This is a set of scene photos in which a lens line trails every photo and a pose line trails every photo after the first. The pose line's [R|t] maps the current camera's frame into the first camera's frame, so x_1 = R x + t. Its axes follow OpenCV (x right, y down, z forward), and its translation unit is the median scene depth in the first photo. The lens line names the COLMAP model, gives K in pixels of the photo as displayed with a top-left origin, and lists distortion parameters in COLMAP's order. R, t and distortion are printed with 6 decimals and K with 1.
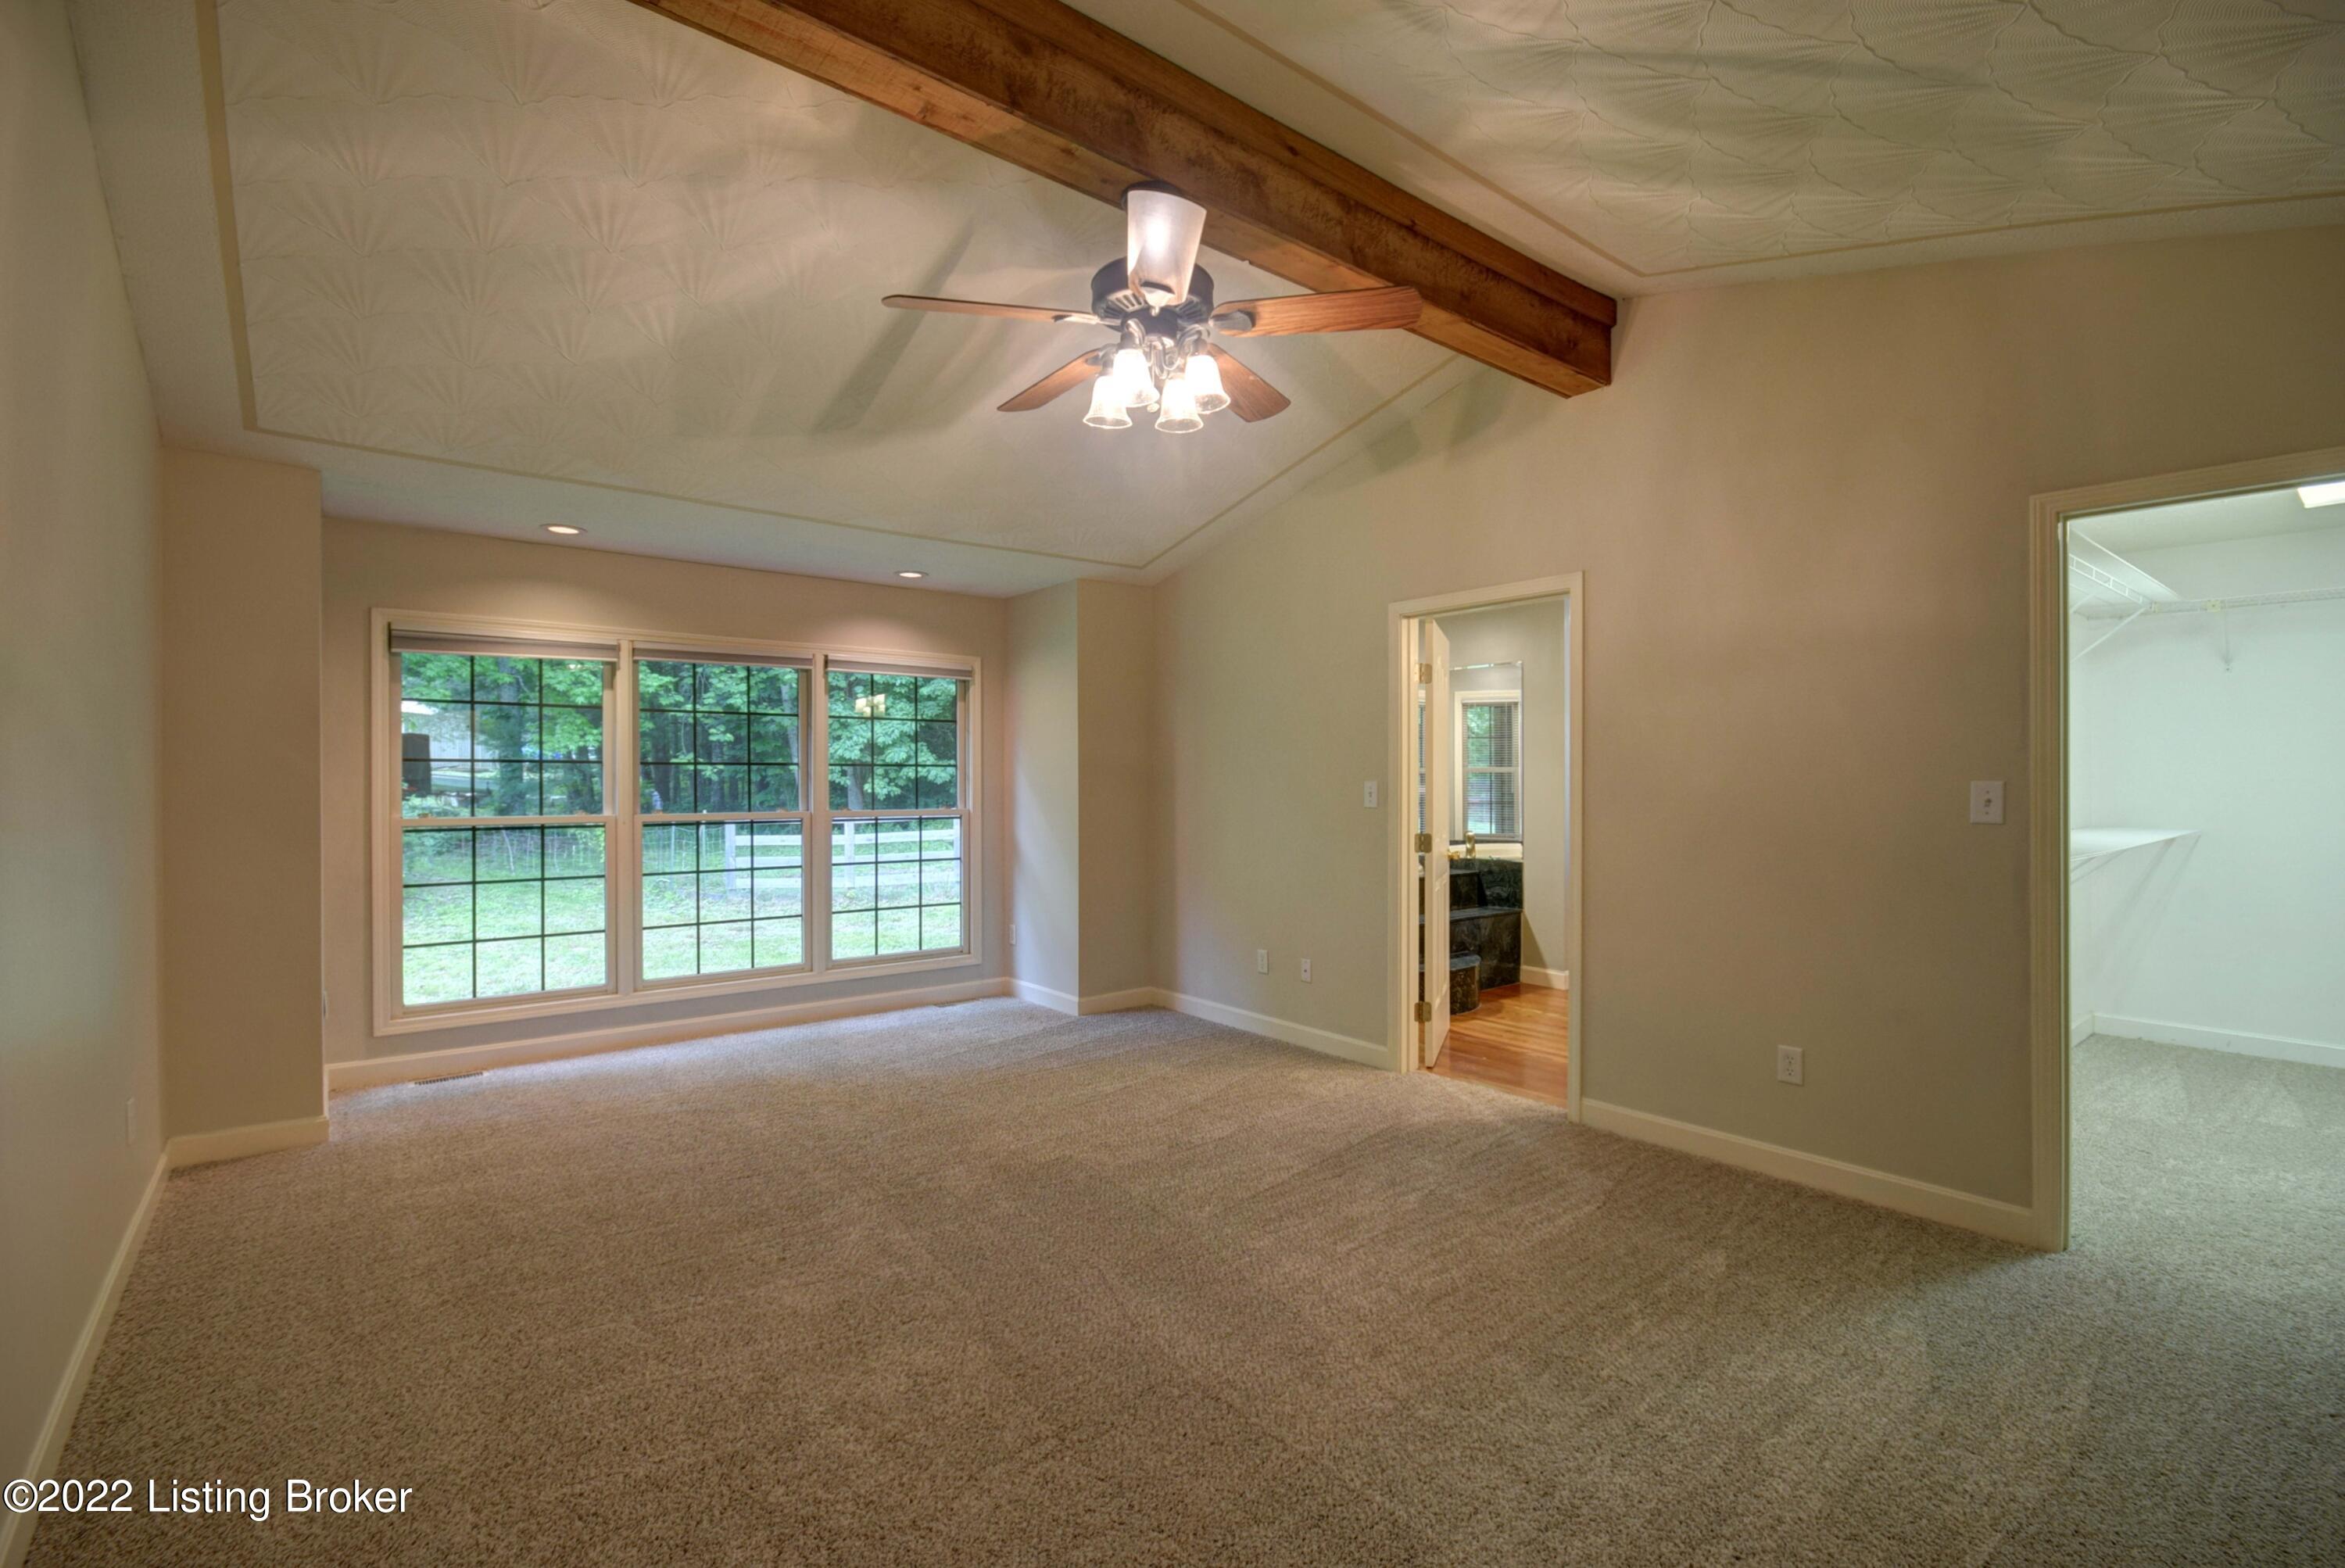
lens RADIAL K [[1040.2, 0, 1168.5], [0, 1040.2, 790.0], [0, 0, 1]] dist [-0.001390, -0.000028]
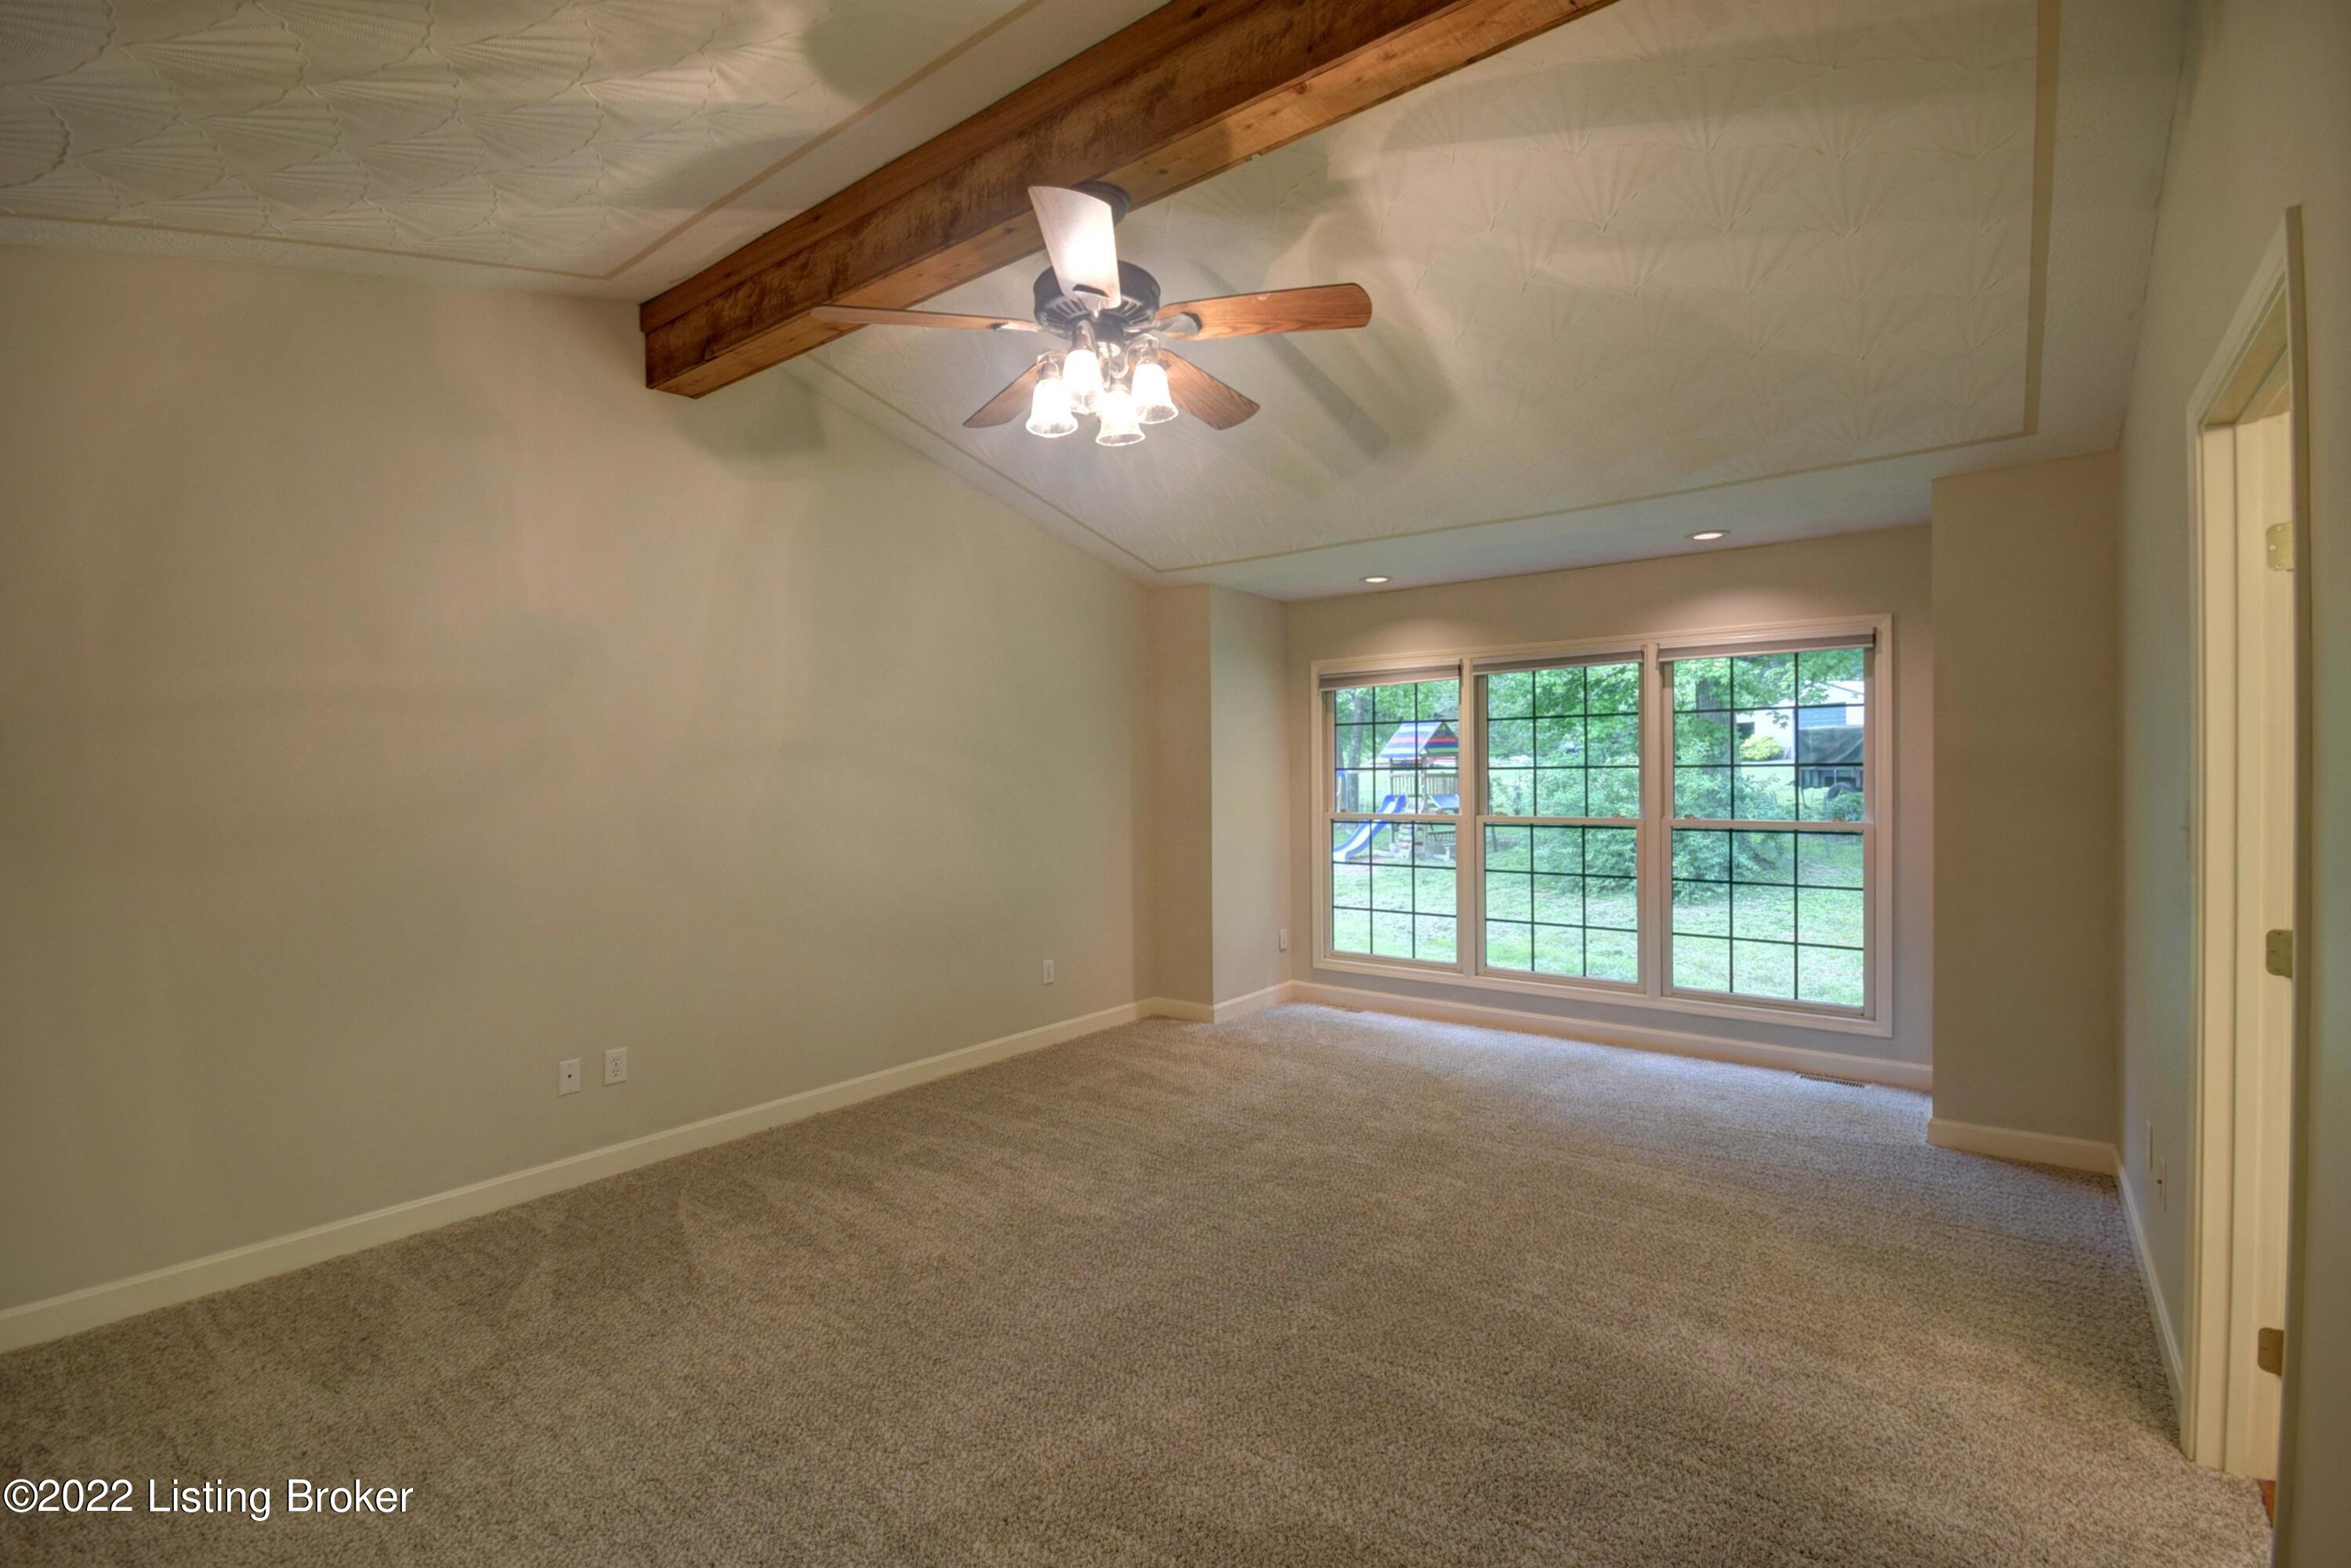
lens RADIAL K [[1073.3, 0, 1166.4], [0, 1073.3, 780.4], [0, 0, 1]] dist [0.001243, -0.000048]
pose [[0.220184, -0.005721, -0.975441, 0.468295], [-0.004807, 0.999964, -0.006950, -0.003231], [0.975446, 0.006220, 0.220149, 0.374276]]
